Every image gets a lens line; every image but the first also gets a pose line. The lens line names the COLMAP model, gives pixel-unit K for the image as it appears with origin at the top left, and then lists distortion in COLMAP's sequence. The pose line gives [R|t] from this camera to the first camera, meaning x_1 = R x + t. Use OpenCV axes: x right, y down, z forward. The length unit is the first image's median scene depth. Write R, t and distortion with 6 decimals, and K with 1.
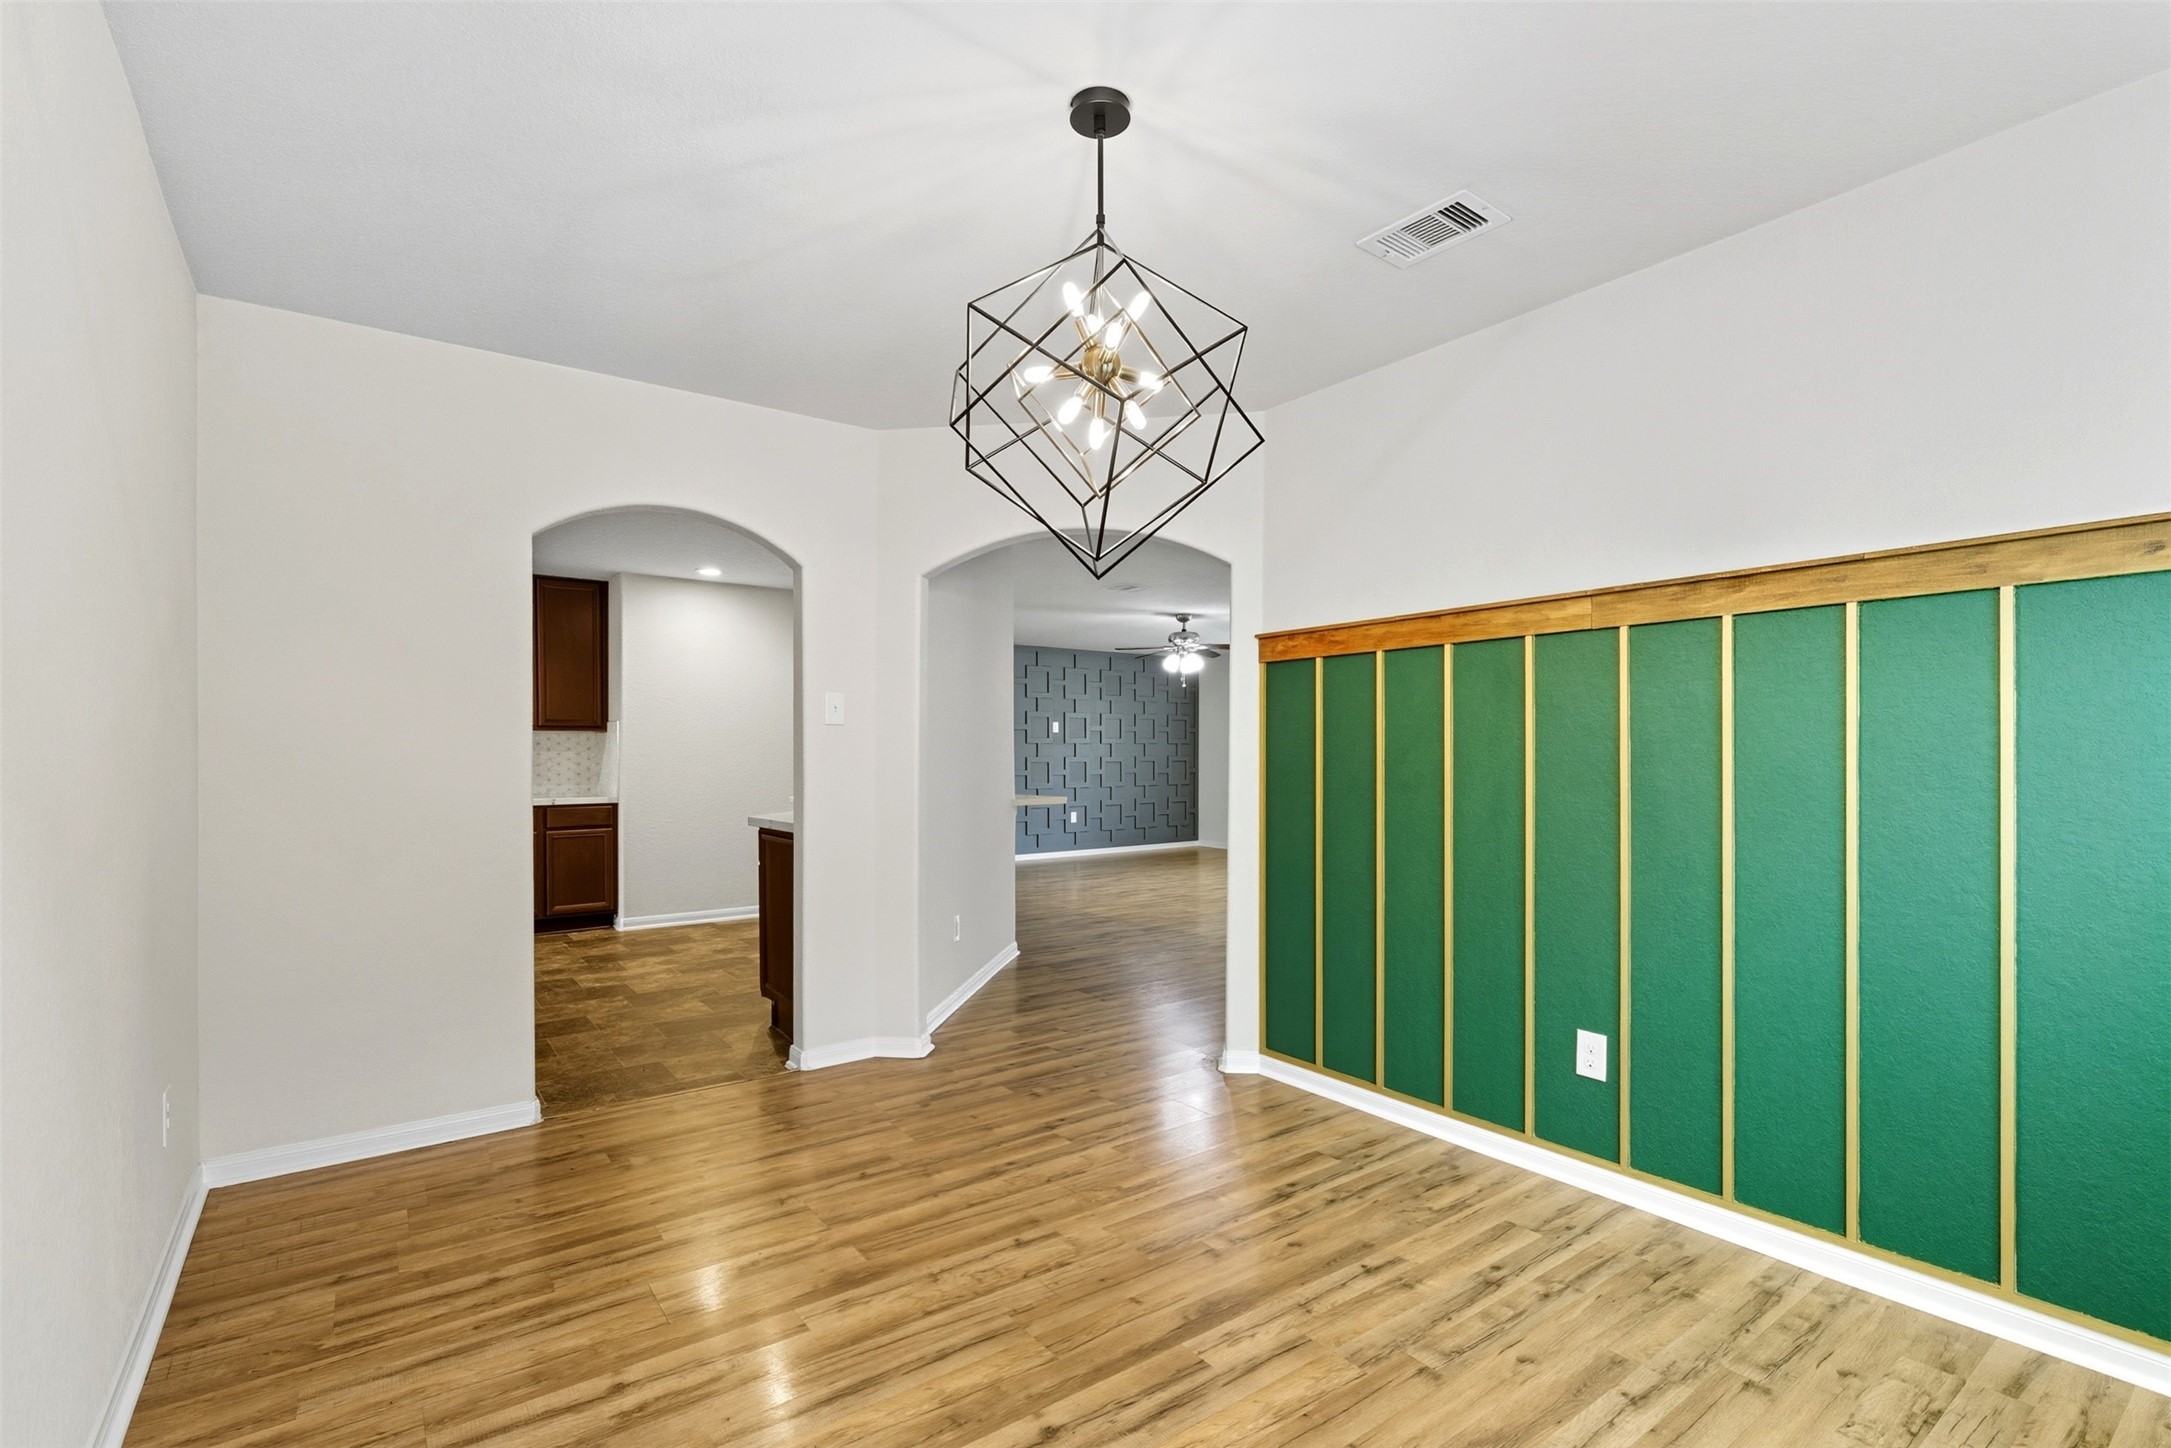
lens RADIAL K [[1008.4, 0, 1102.2], [0, 1008.4, 773.2], [0, 0, 1]] dist [0.002583, 0.000277]
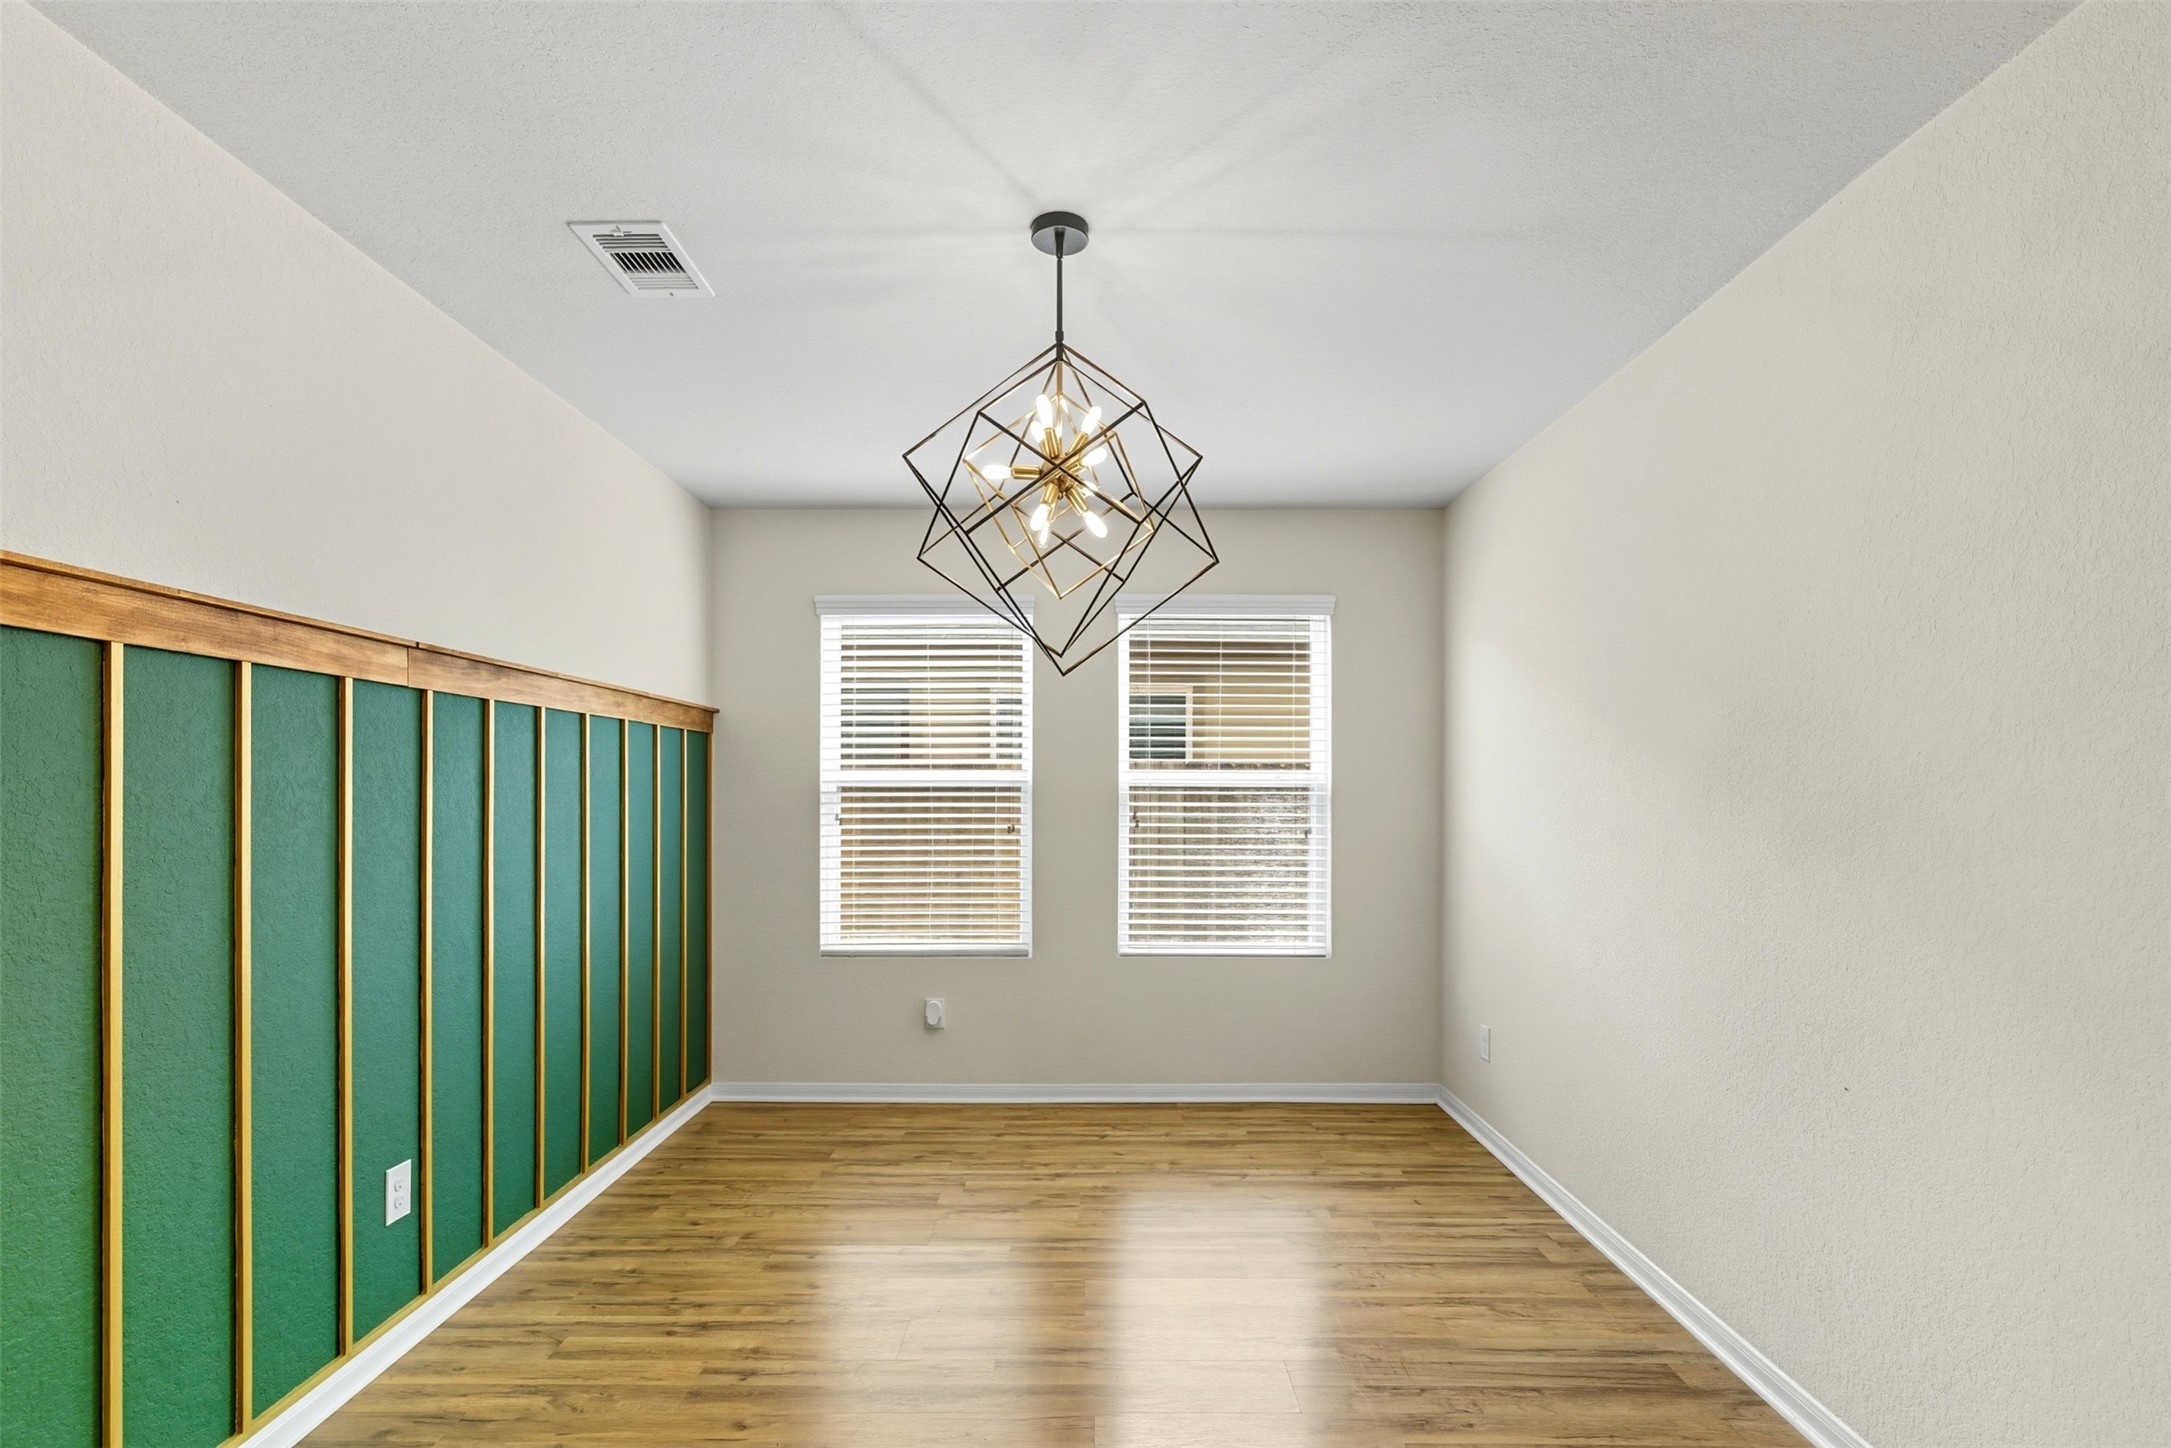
lens RADIAL K [[1008.4, 0, 1102.2], [0, 1008.4, 773.2], [0, 0, 1]] dist [0.002583, 0.000277]
pose [[-0.804288, 0.011397, 0.594130, -0.603030], [0.009625, 0.999935, -0.006151, -0.071161], [-0.594162, 0.000772, -0.804345, 1.626621]]
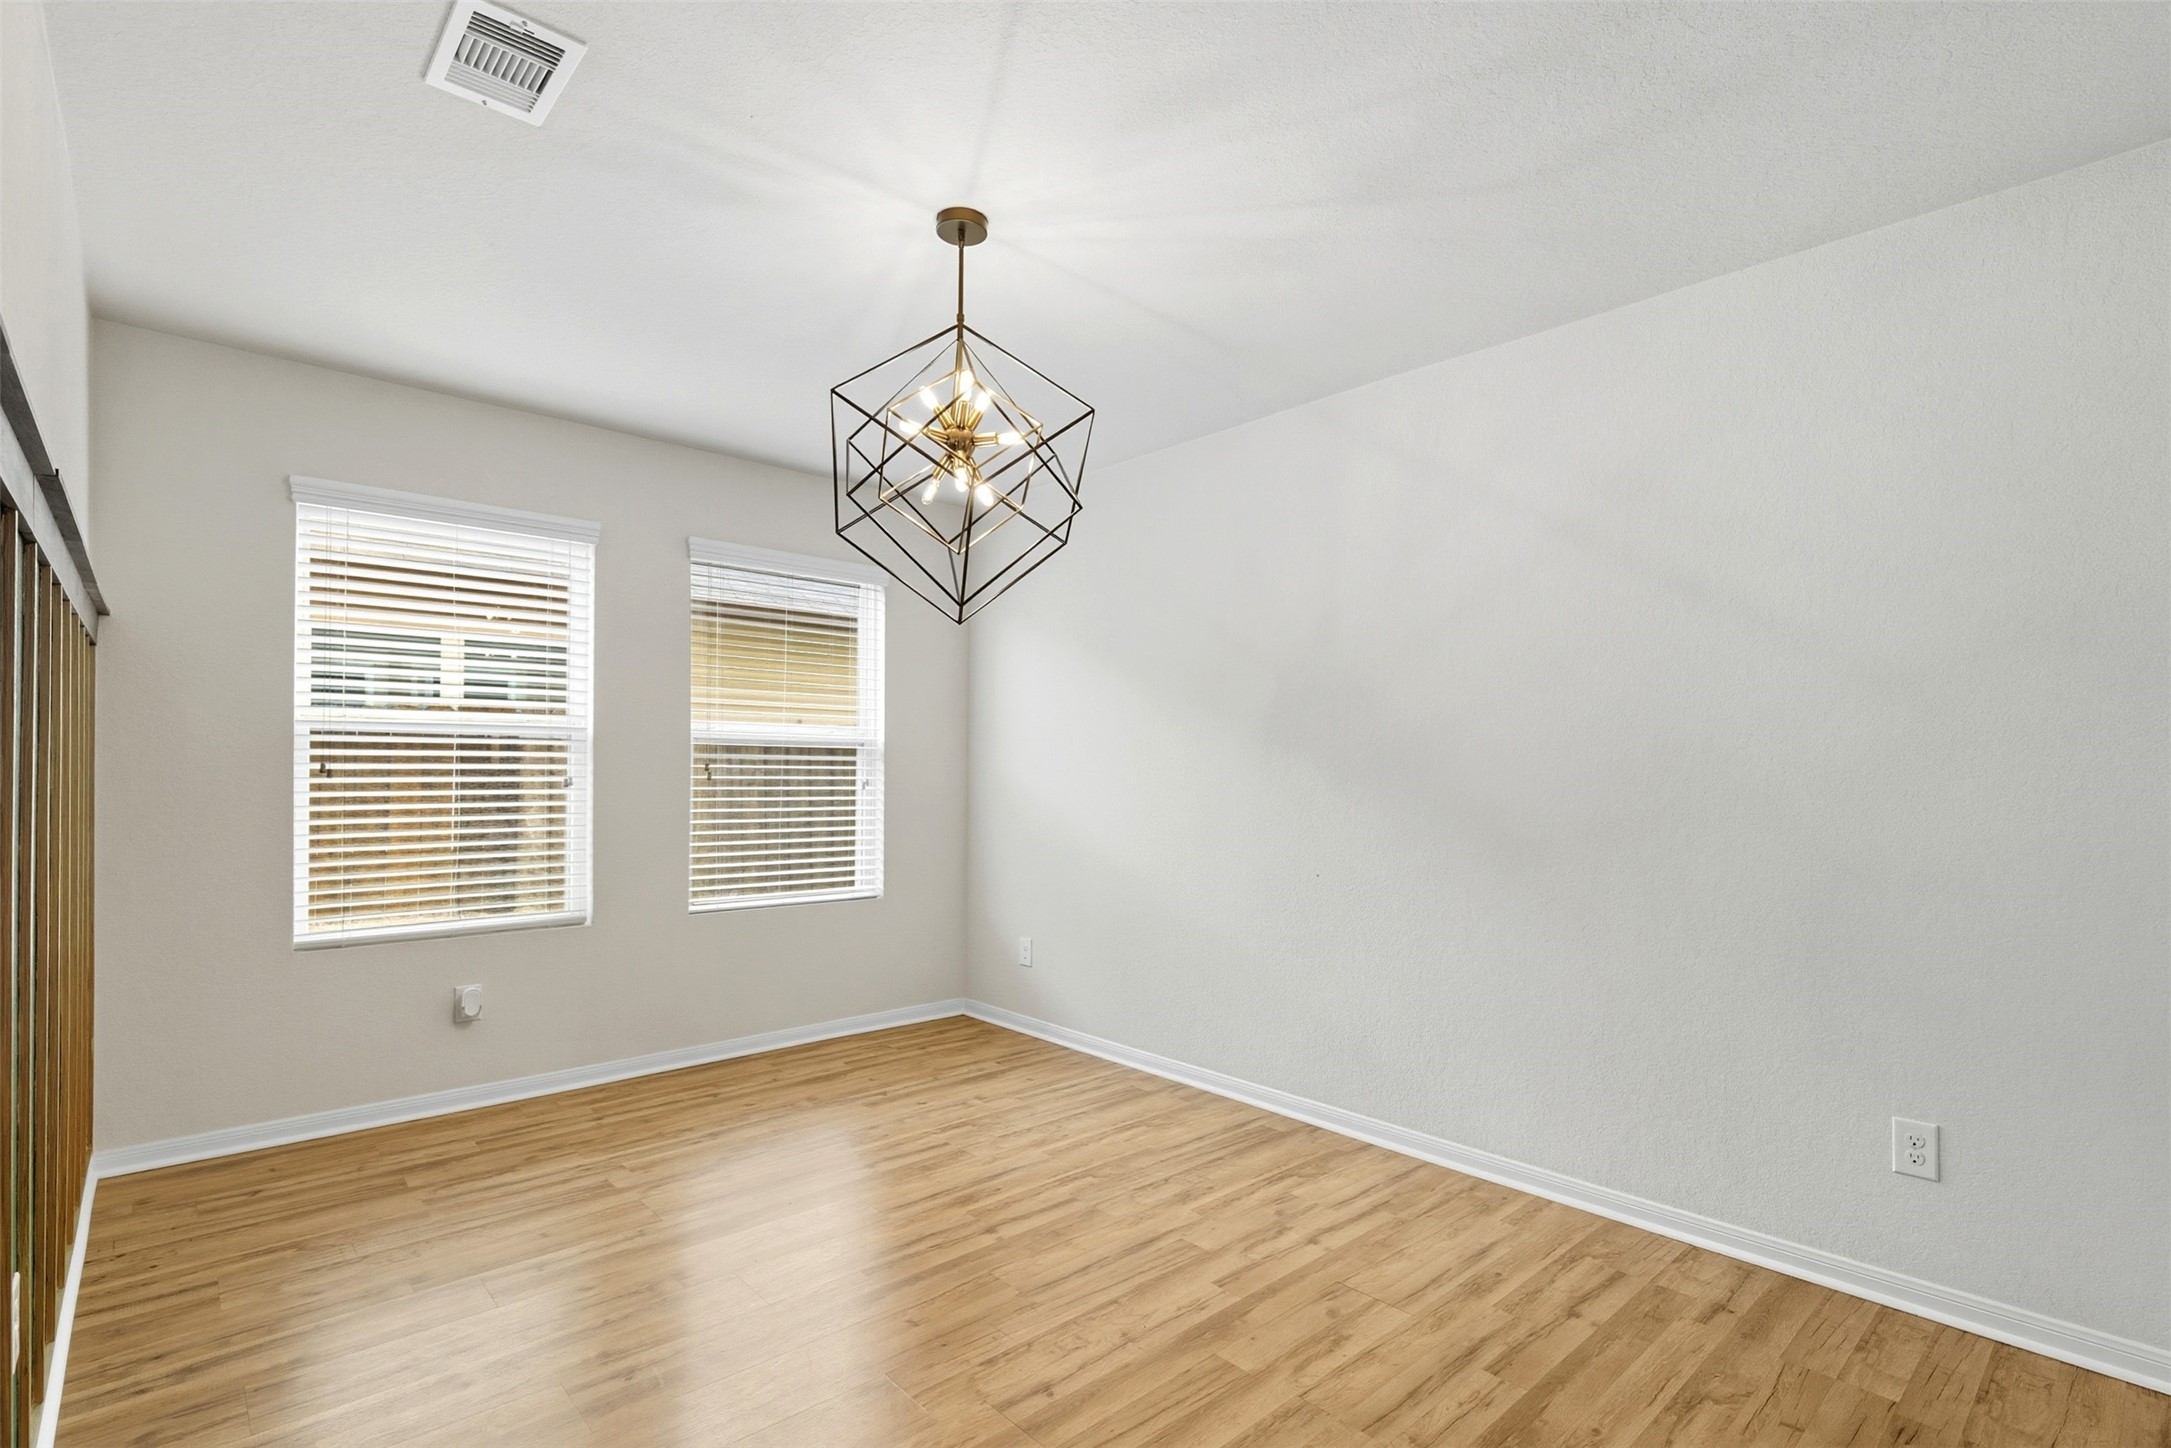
lens RADIAL K [[1000.6, 0, 1094.4], [0, 1000.6, 758.1], [0, 0, 1]] dist [-0.000326, 0.000478]
pose [[-0.995037, -0.008337, -0.099158, -0.041066], [-0.009241, 0.999920, 0.008654, -0.041440], [0.099078, 0.009527, -0.995034, 1.946076]]
